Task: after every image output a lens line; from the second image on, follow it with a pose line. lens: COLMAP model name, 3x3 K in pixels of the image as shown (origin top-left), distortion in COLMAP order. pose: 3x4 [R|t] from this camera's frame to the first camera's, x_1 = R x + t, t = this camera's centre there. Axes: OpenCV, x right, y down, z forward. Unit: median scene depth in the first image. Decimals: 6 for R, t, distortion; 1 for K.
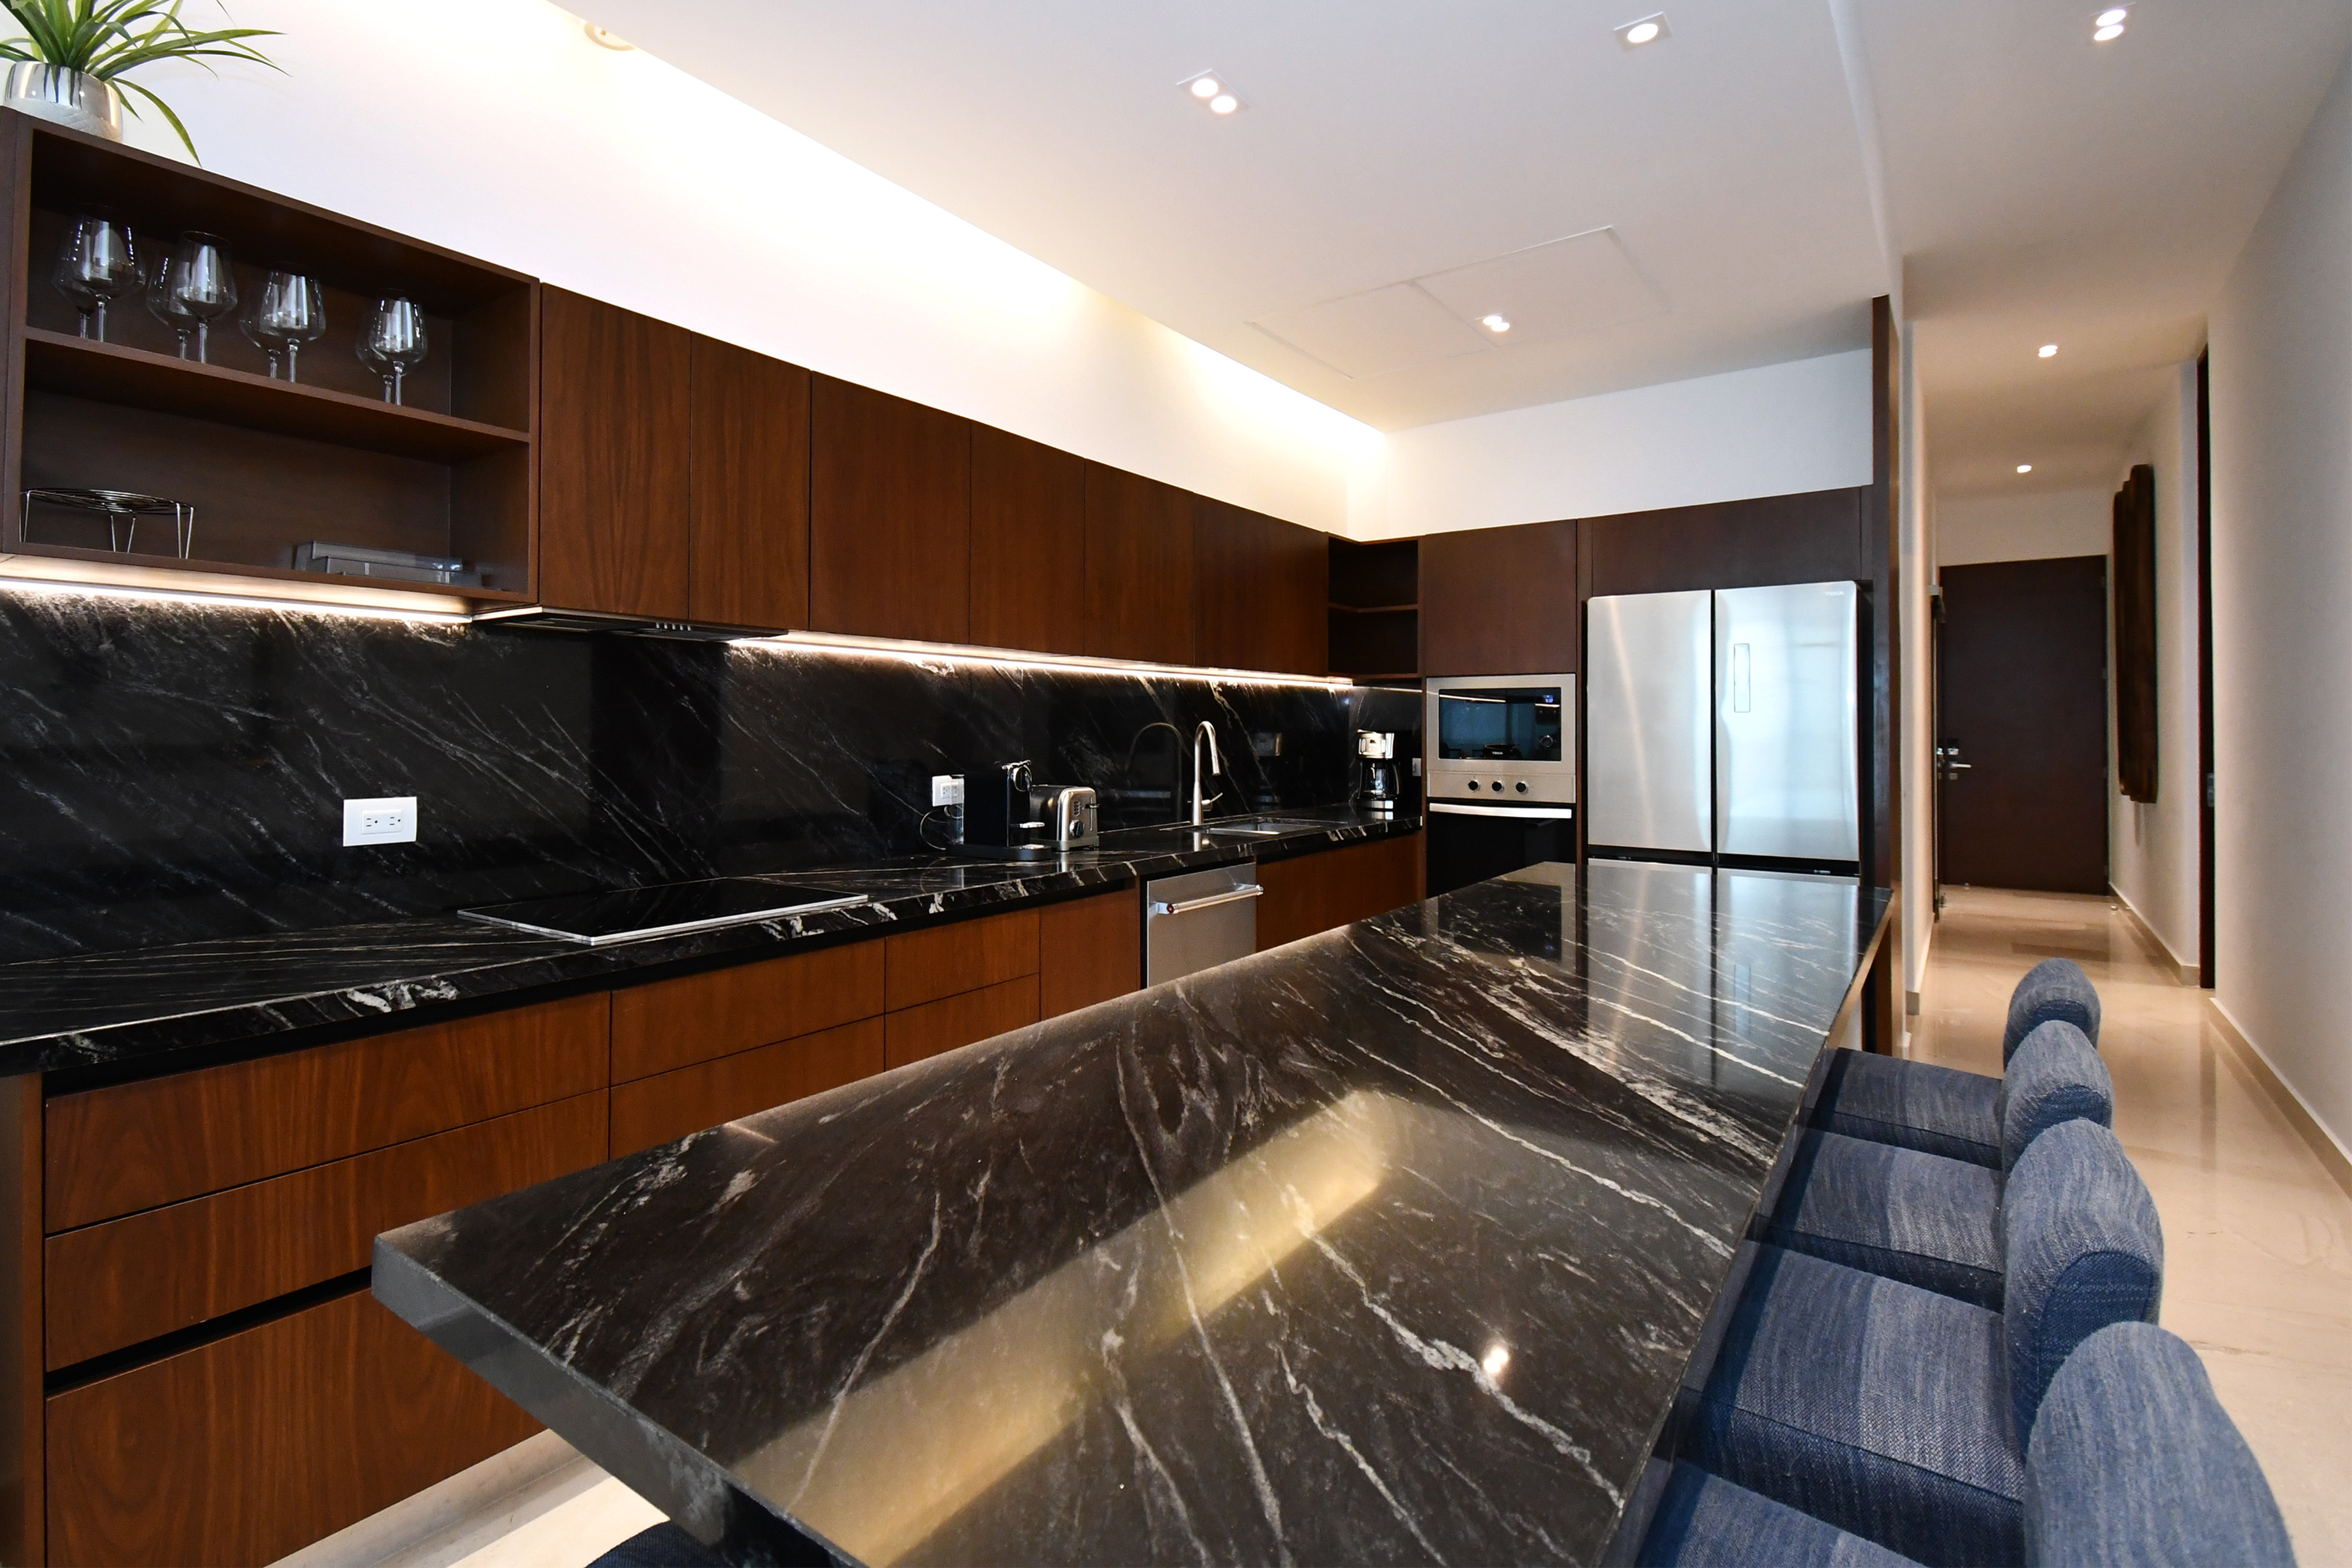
lens RADIAL K [[1106.4, 0, 1109.3], [0, 1106.4, 726.6], [0, 0, 1]] dist [0.034049, 0.000240]
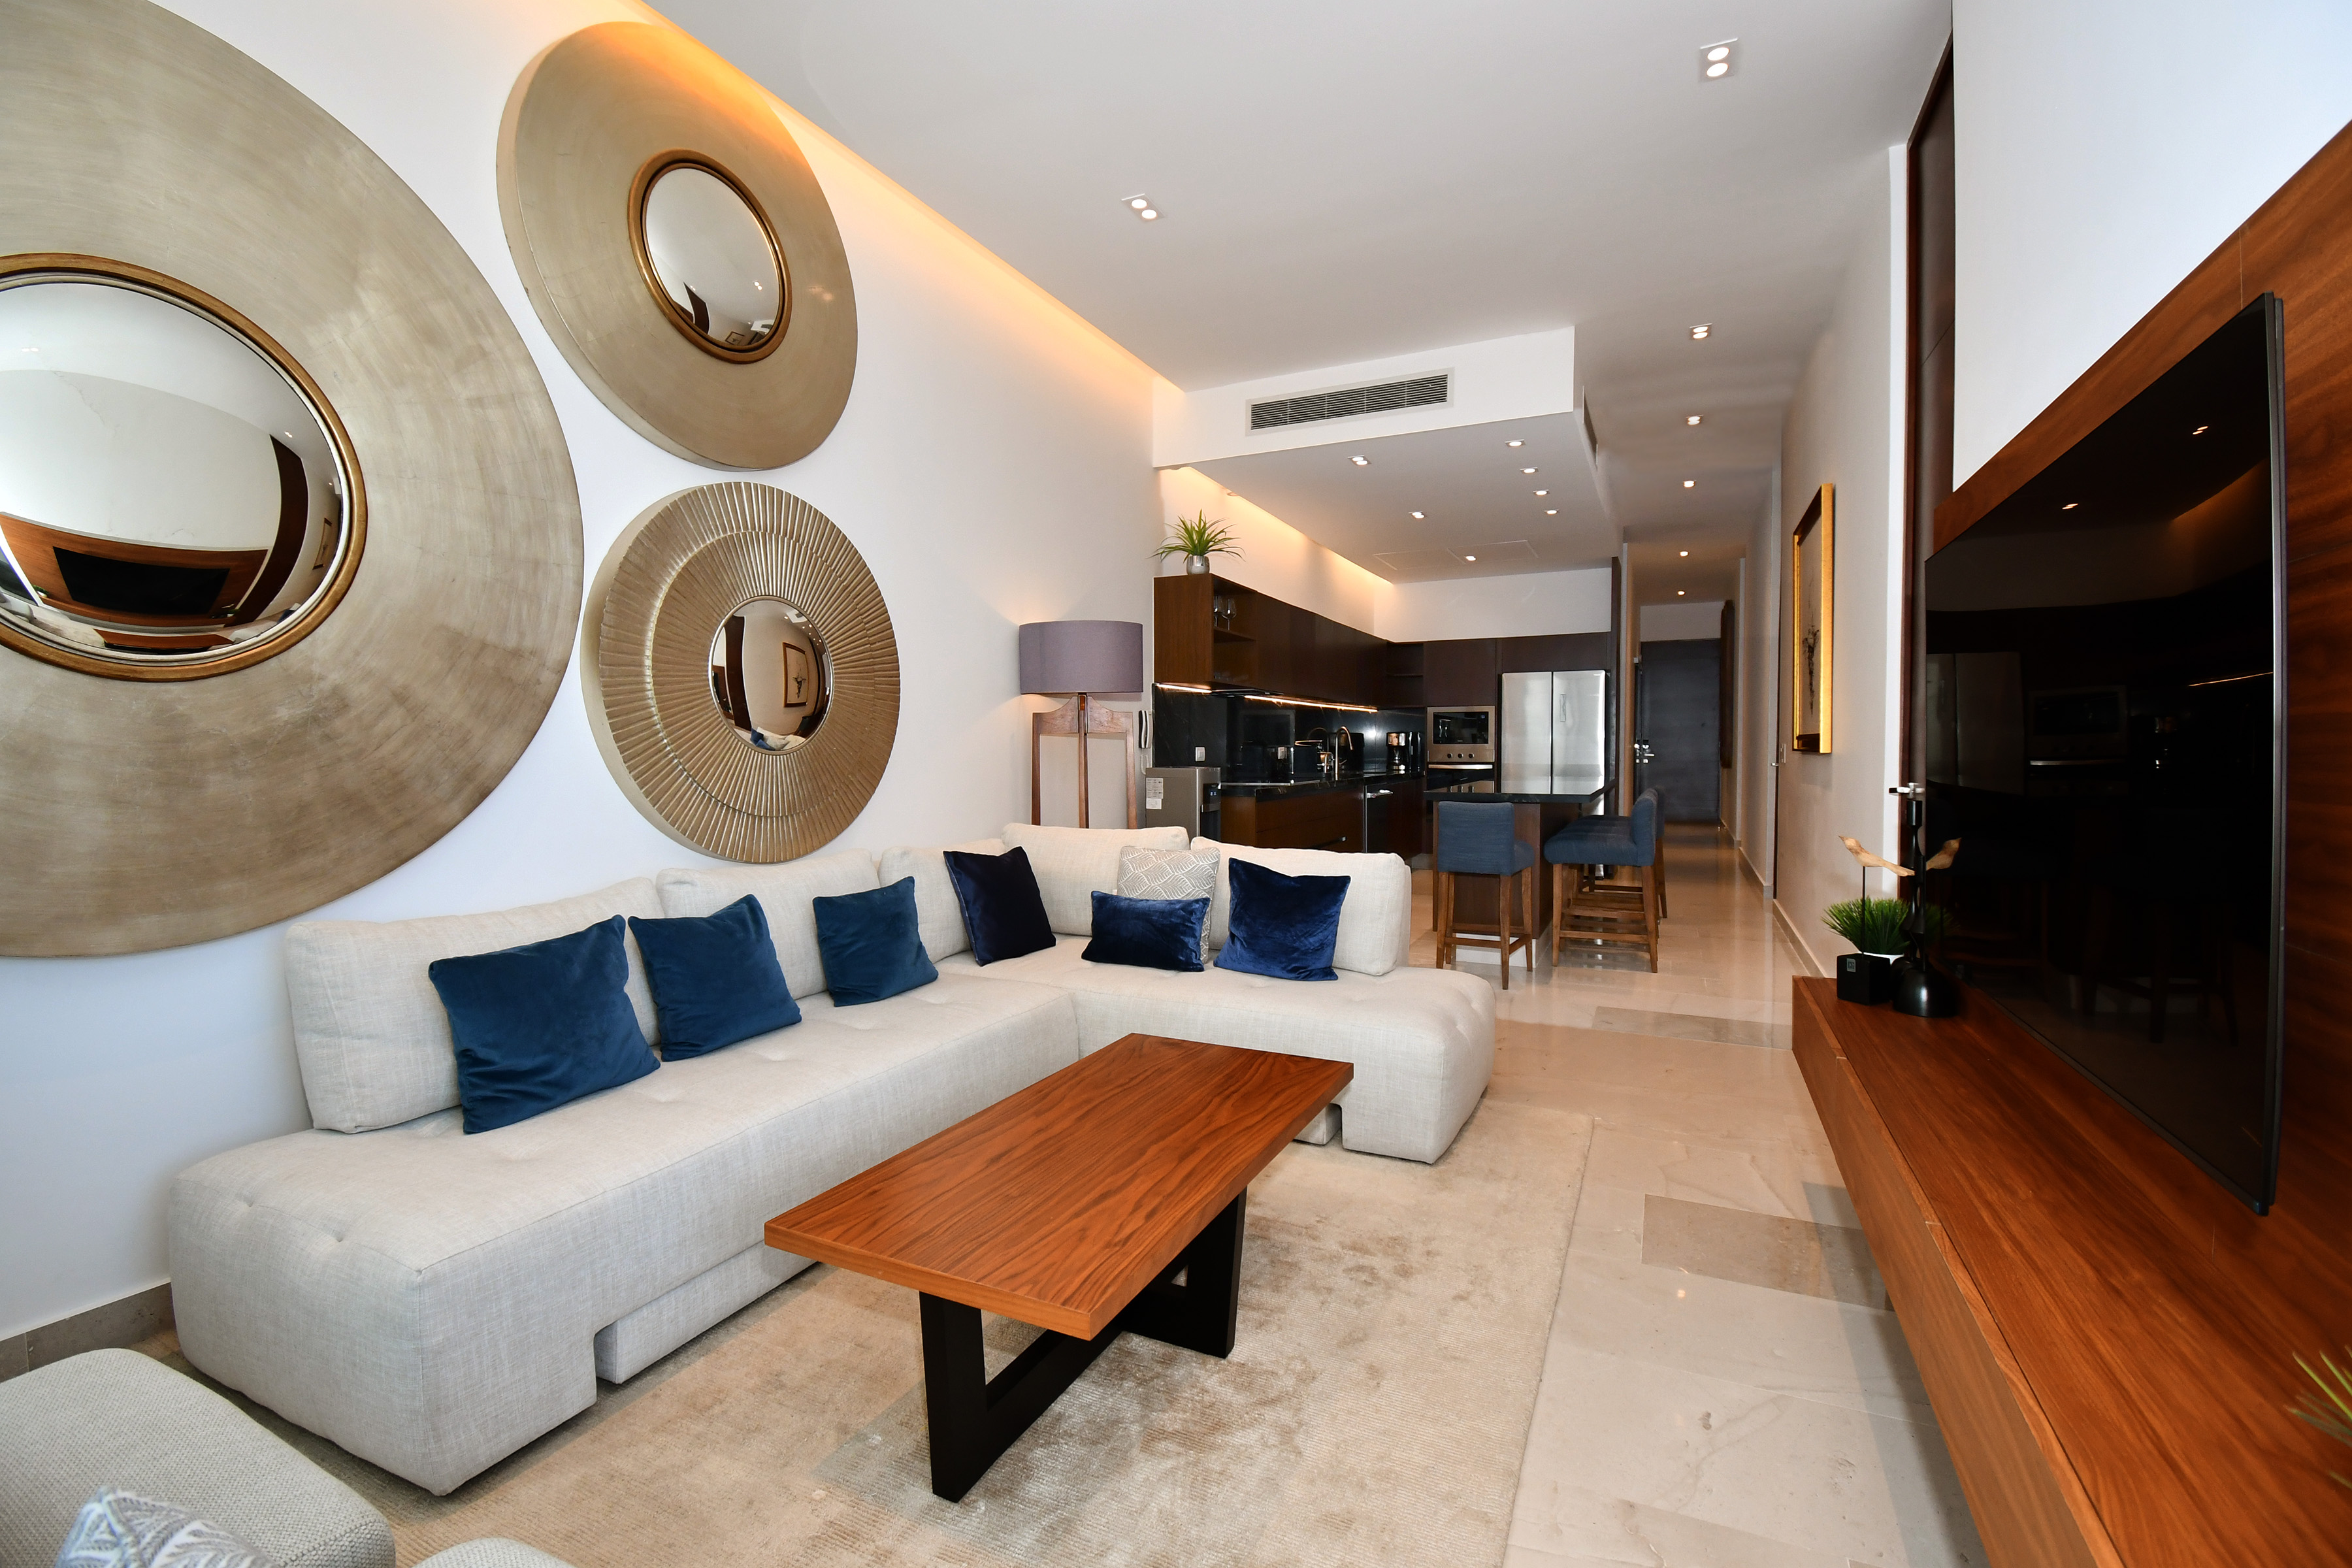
lens RADIAL K [[1034.3, 0, 1163.6], [0, 1034.3, 789.1], [0, 0, 1]] dist [0.001405, -0.000636]
pose [[0.980467, -0.008673, 0.196493, -0.676483], [-0.000095, 0.999006, 0.044567, 0.030123], [-0.196685, -0.043716, 0.979492, -0.971741]]
